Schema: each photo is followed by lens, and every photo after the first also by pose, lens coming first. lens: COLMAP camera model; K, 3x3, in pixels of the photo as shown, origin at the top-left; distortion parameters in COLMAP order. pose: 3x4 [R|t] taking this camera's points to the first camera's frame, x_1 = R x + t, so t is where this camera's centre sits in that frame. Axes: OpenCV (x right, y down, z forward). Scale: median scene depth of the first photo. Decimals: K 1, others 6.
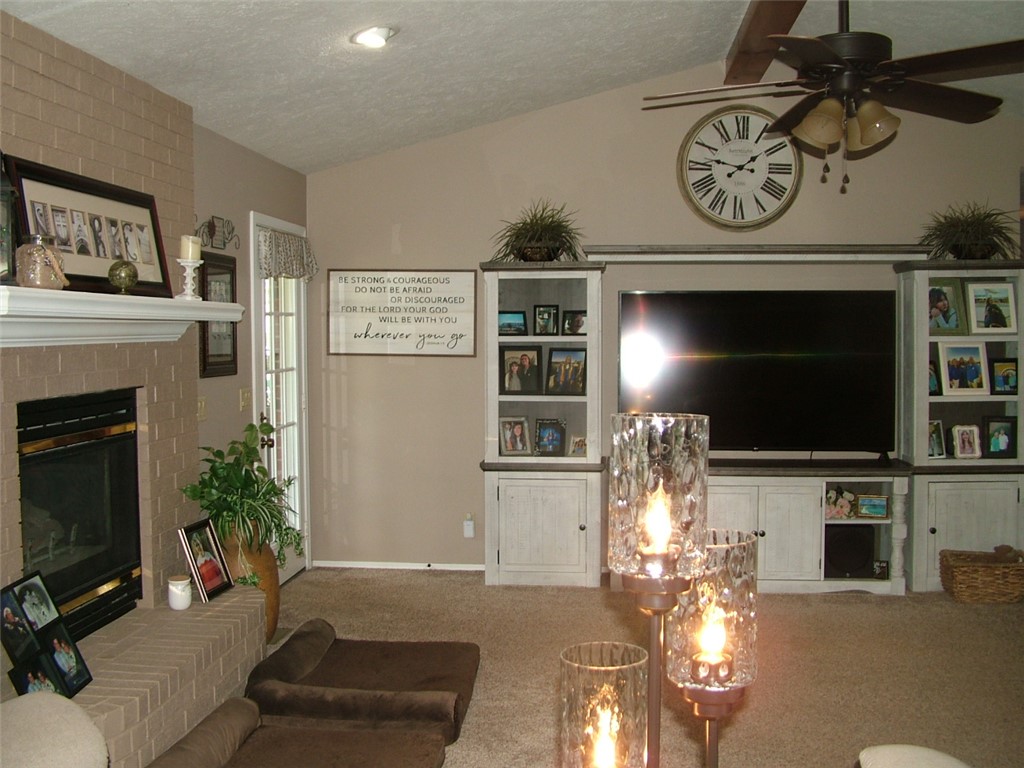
lens RADIAL K [[1052.9, 0, 517.3], [0, 1052.9, 379.9], [0, 0, 1]] dist [-0.136542, 0.104431]
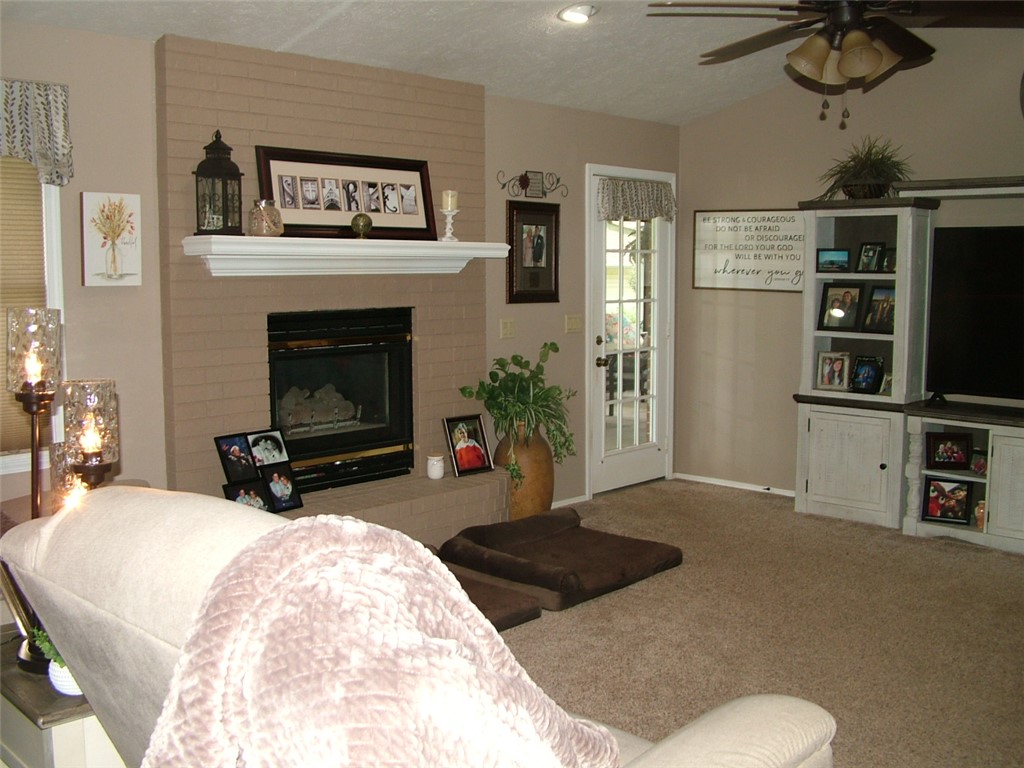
lens RADIAL K [[1052.9, 0, 517.3], [0, 1052.9, 379.9], [0, 0, 1]] dist [-0.136542, 0.104431]
pose [[0.790806, 0.068127, -0.608263, 0.377920], [-0.031789, 0.997016, 0.070340, 0.000406], [0.611240, -0.036289, 0.790613, 0.011891]]
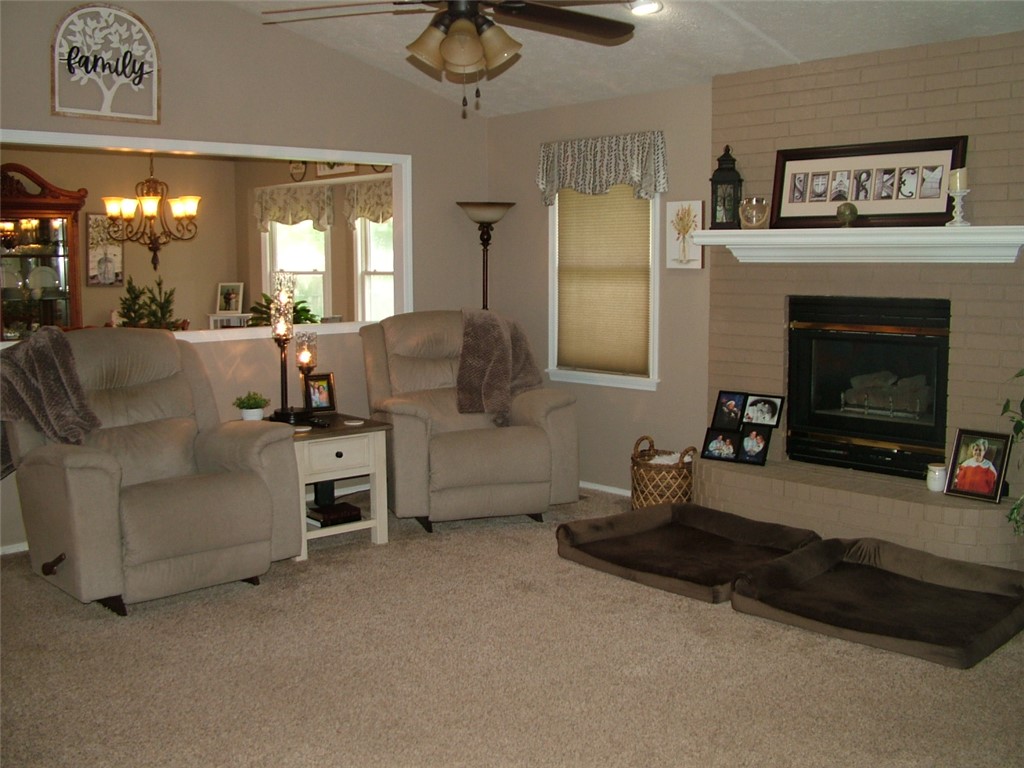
lens RADIAL K [[1052.9, 0, 517.3], [0, 1052.9, 379.9], [0, 0, 1]] dist [-0.136542, 0.104431]
pose [[-0.661513, 0.093411, -0.744093, 0.577526], [-0.026679, 0.988653, 0.147831, -0.043330], [0.749459, 0.117644, -0.651514, 0.946951]]
